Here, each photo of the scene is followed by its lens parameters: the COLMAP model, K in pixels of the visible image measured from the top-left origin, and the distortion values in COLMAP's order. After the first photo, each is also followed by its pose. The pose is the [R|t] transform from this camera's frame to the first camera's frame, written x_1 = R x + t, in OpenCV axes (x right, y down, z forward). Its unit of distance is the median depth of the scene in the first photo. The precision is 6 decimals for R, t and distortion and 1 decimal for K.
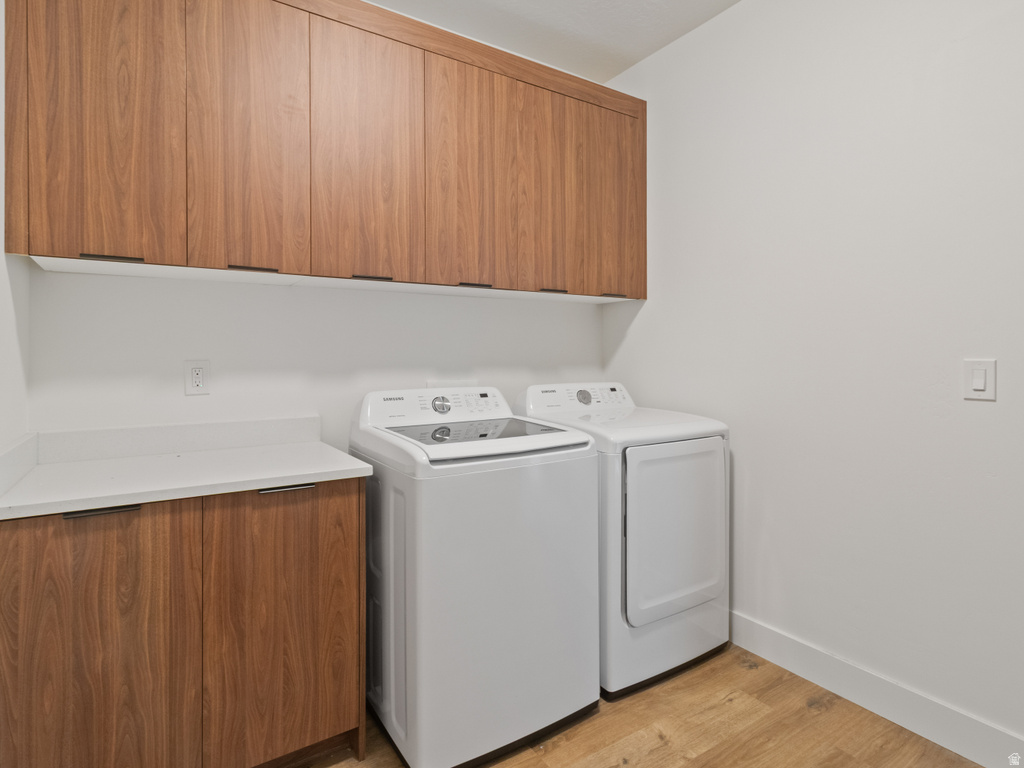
lens RADIAL K [[543.9, 0, 523.3], [0, 543.9, 364.8], [0, 0, 1]] dist [-0.000816, 0.000860]
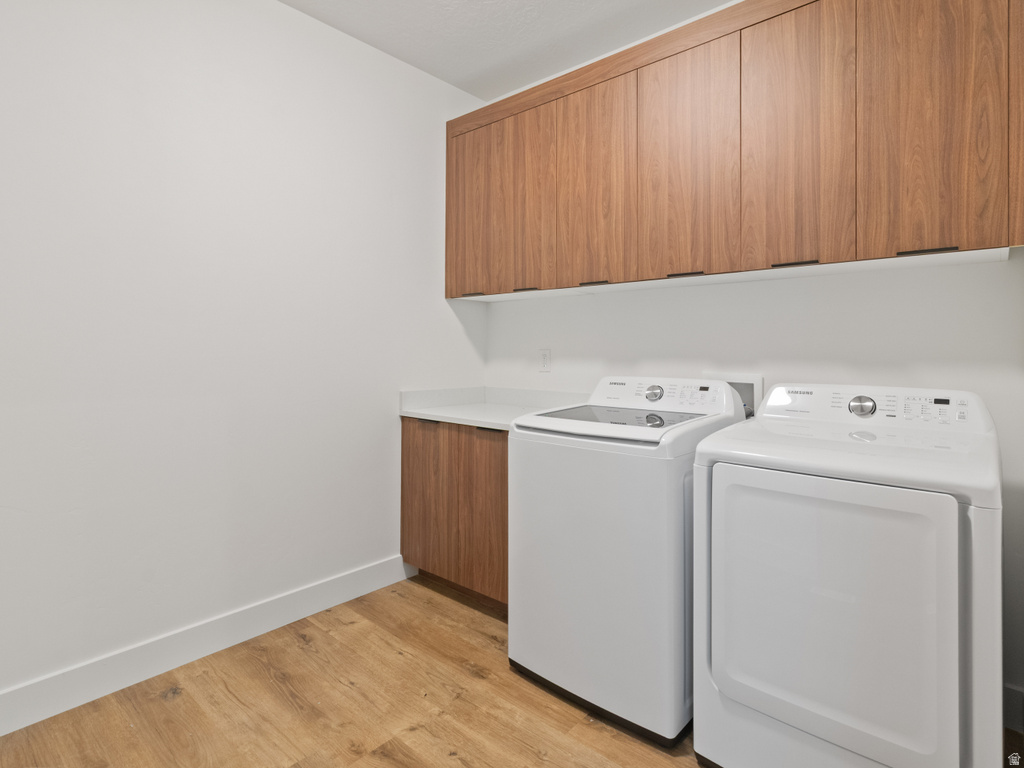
lens RADIAL K [[562.6, 0, 512.6], [0, 562.6, 350.4], [0, 0, 1]] dist [0.002992, -0.000021]
pose [[0.254246, 0.011248, -0.967074, 0.892891], [-0.013001, 0.999882, 0.008212, -0.015678], [0.967052, 0.010485, 0.254362, 0.488281]]
